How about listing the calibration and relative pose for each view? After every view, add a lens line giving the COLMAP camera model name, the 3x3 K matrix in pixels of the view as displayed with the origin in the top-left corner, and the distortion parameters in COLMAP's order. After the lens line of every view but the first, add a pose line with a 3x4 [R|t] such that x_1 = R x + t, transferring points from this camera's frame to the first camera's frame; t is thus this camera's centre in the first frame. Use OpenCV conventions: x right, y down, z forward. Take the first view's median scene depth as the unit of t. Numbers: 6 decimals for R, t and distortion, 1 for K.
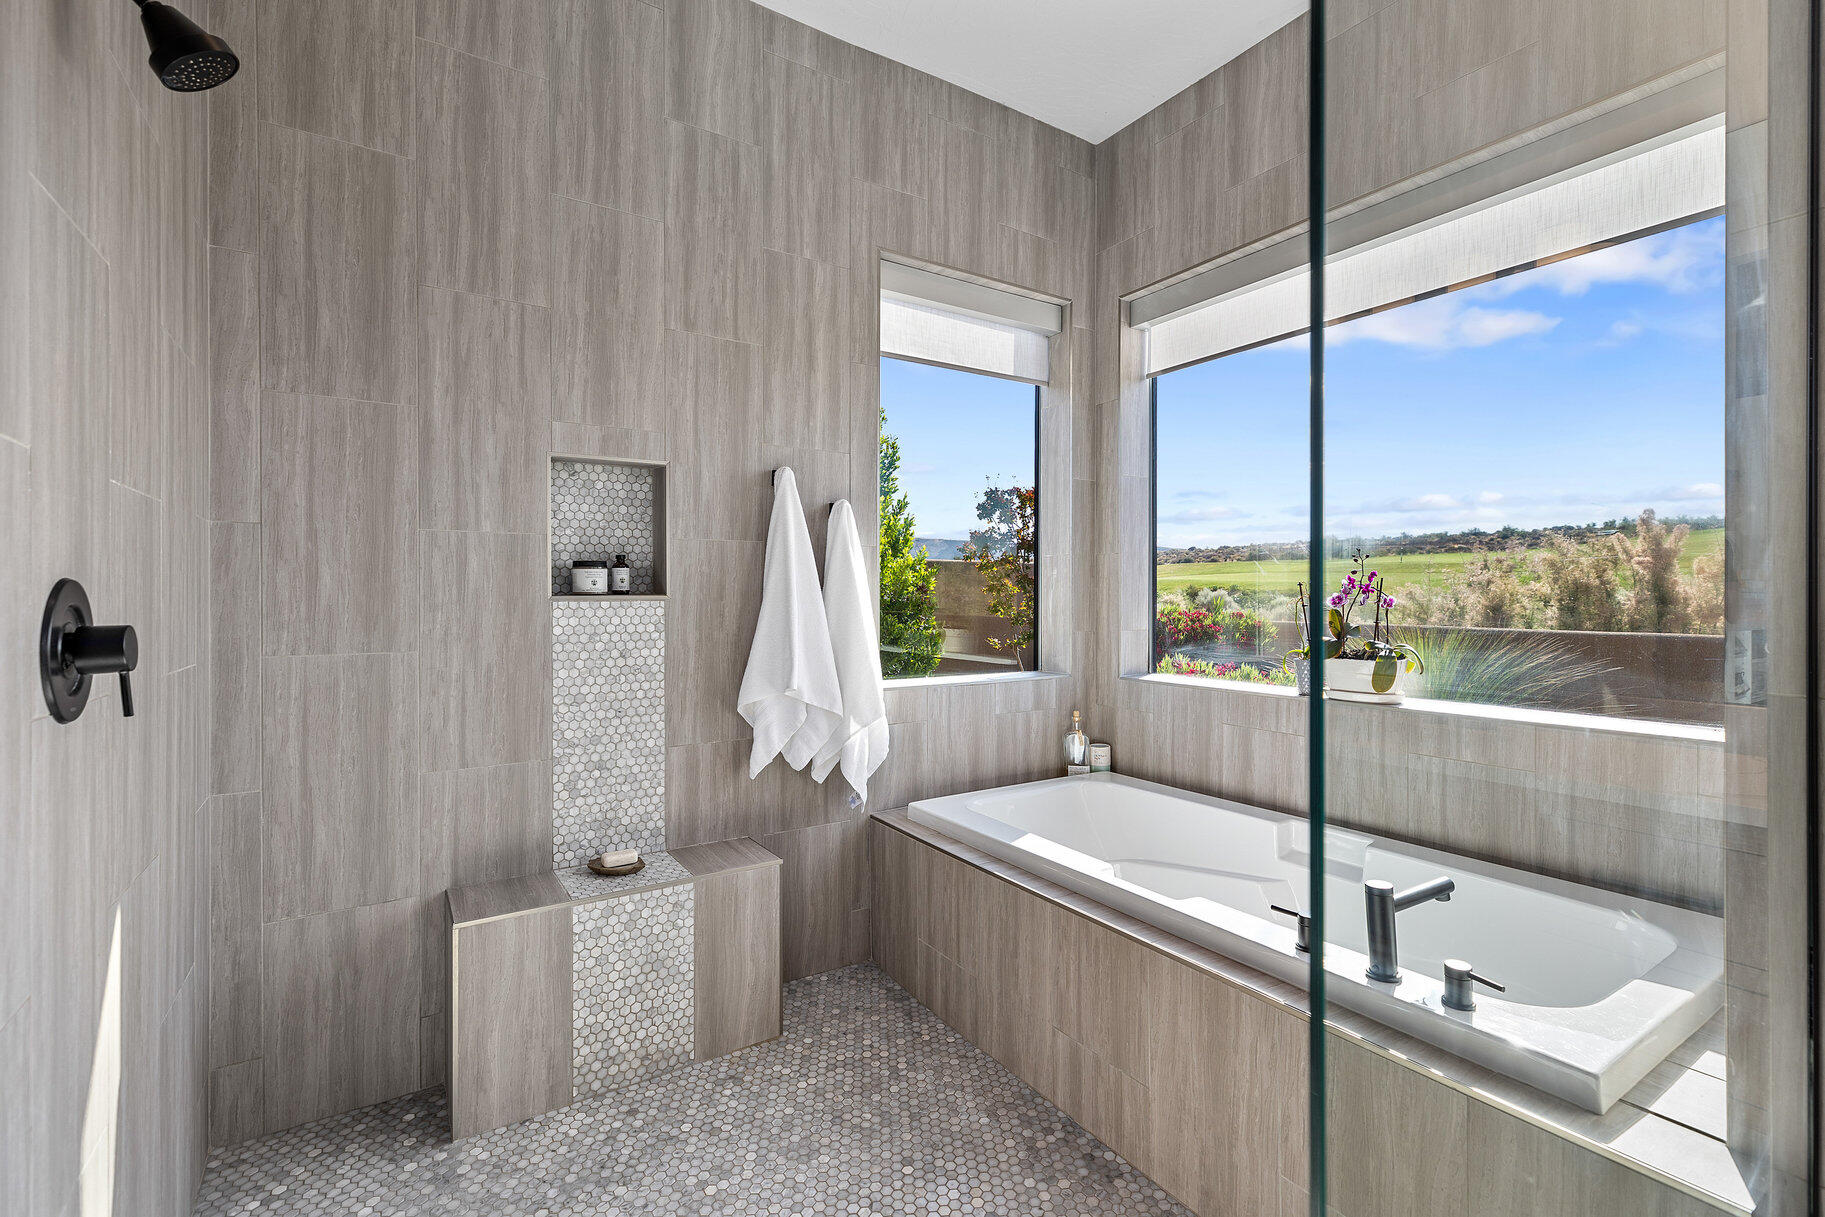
lens RADIAL K [[815.0, 0, 930.9], [0, 815.0, 607.0], [0, 0, 1]] dist [0.000013, 0.003007]
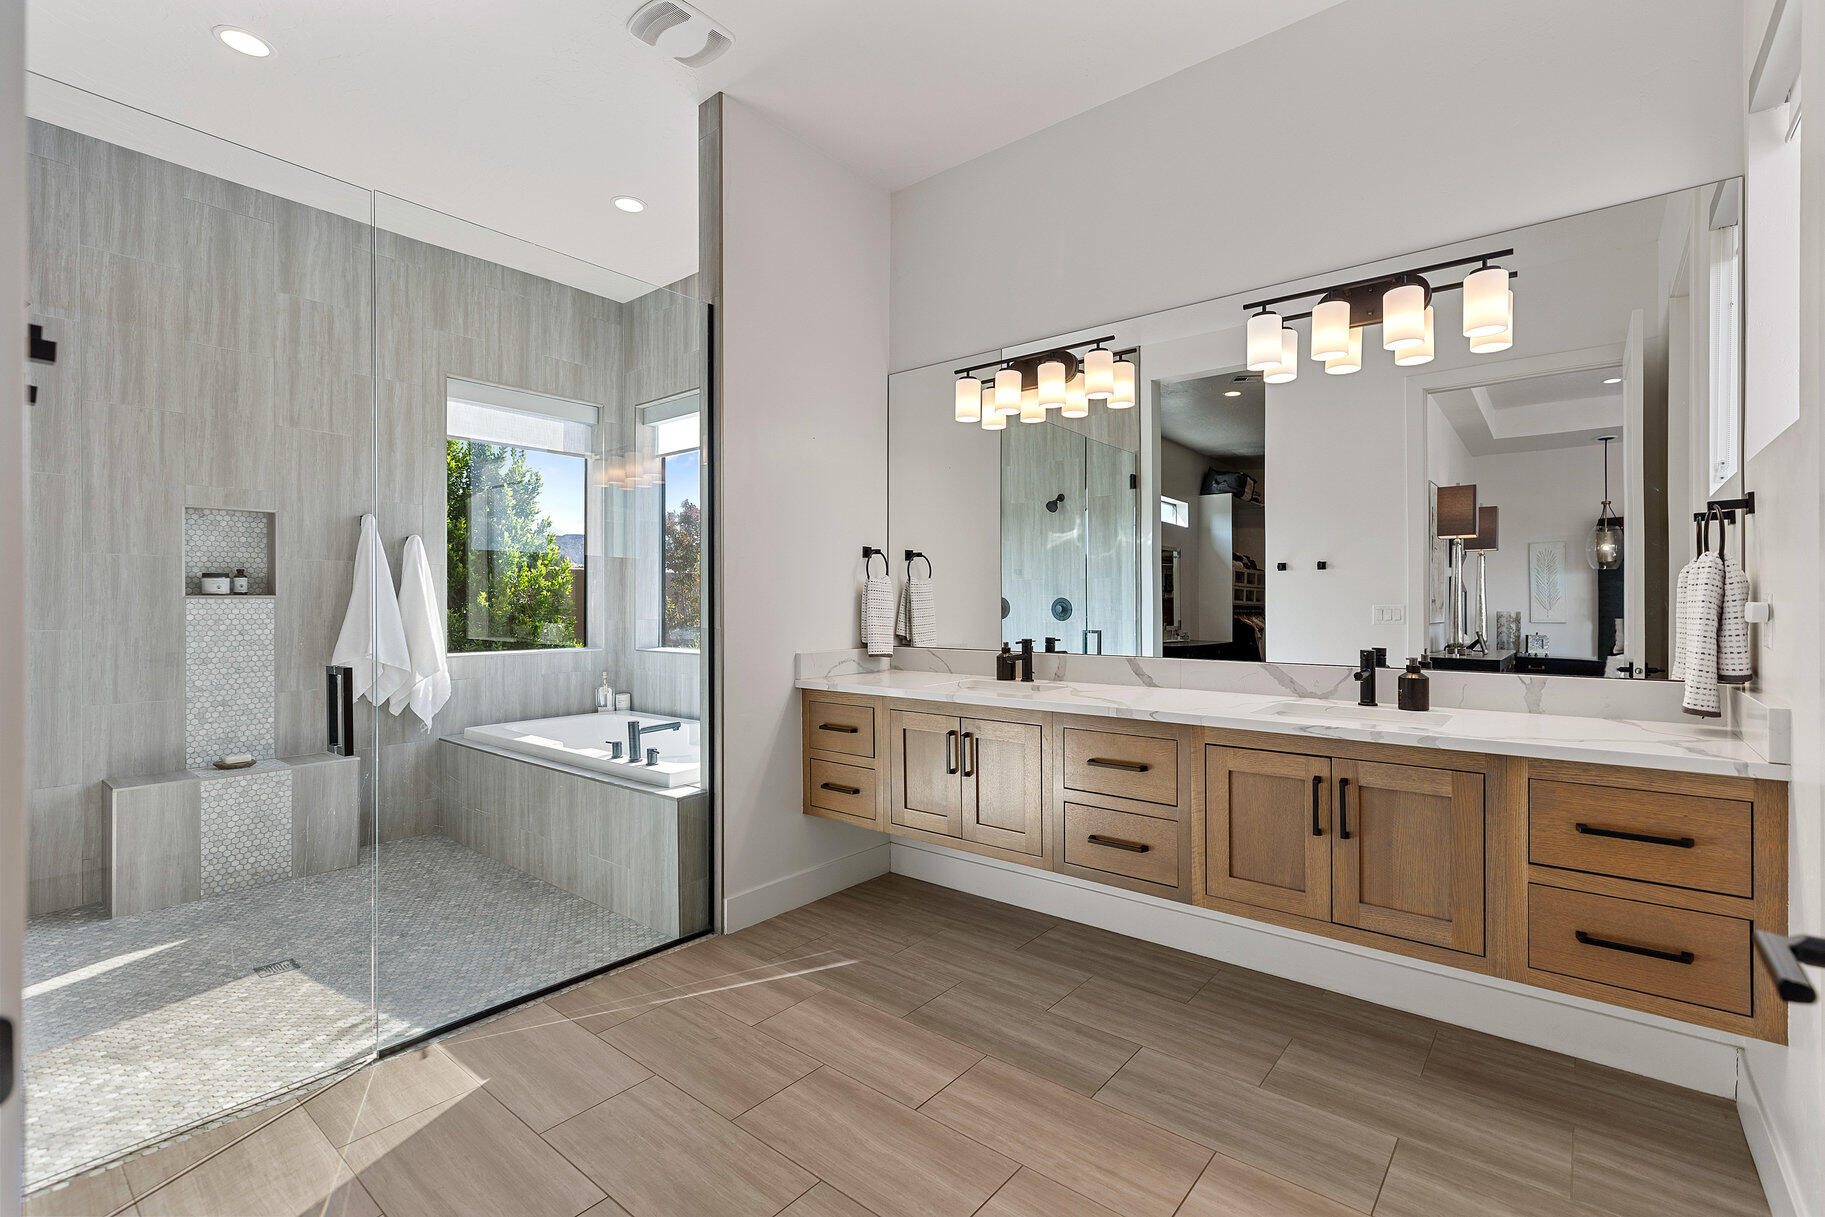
lens RADIAL K [[815.0, 0, 930.9], [0, 815.0, 607.0], [0, 0, 1]] dist [0.000013, 0.003007]
pose [[0.953281, -0.003091, 0.302069, 0.412790], [0.005778, 0.999951, -0.008003, 0.028436], [-0.302029, 0.009375, 0.953253, -0.898792]]
